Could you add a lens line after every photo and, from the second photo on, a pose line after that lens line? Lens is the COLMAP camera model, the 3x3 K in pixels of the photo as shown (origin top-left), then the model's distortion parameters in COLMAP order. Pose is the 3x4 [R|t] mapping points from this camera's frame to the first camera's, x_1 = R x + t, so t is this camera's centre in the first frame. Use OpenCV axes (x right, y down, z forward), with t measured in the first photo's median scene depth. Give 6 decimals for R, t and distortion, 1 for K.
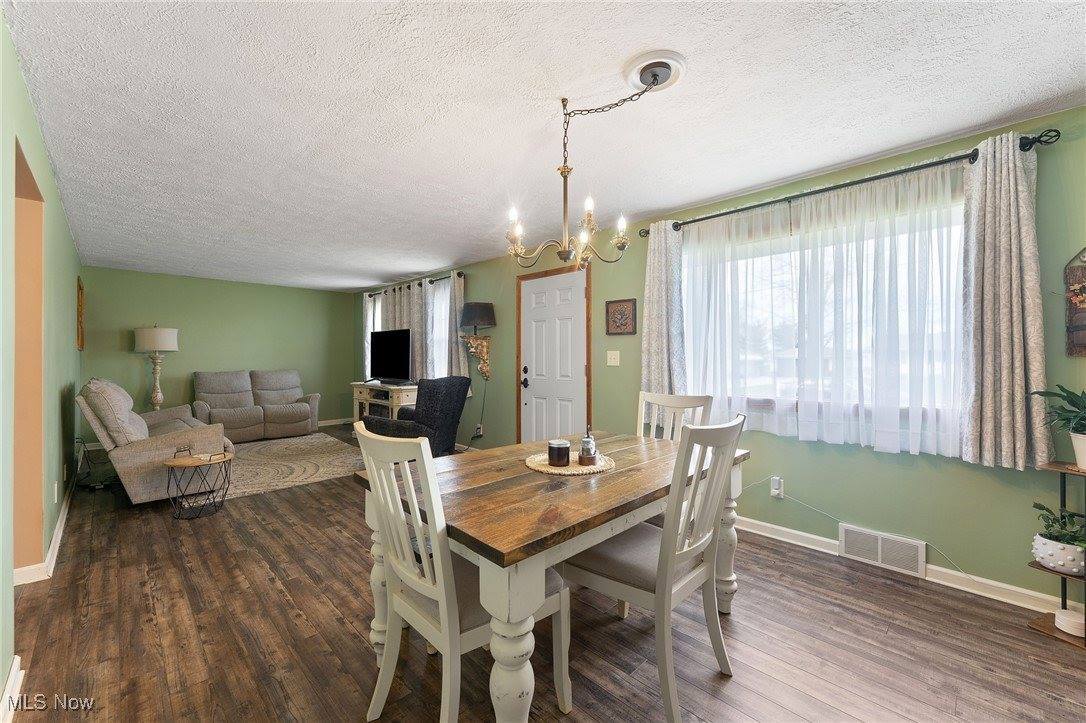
lens RADIAL K [[433.7, 0, 543.2], [0, 433.7, 359.0], [0, 0, 1]] dist [0.000221, 0.000084]
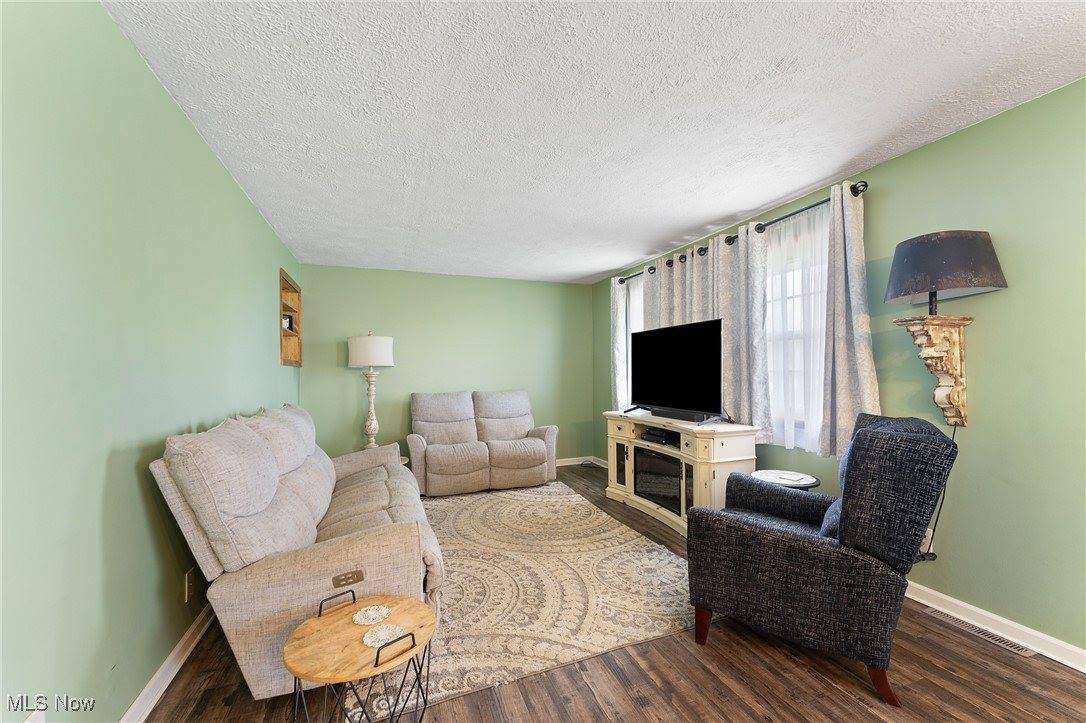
lens RADIAL K [[435.2, 0, 548.6], [0, 435.2, 371.1], [0, 0, 1]] dist [0.001173, 0.000099]
pose [[0.912169, -0.009640, -0.409701, -0.278215], [0.006447, 0.999937, -0.009174, -0.001421], [0.409763, 0.005727, 0.912174, 0.413895]]
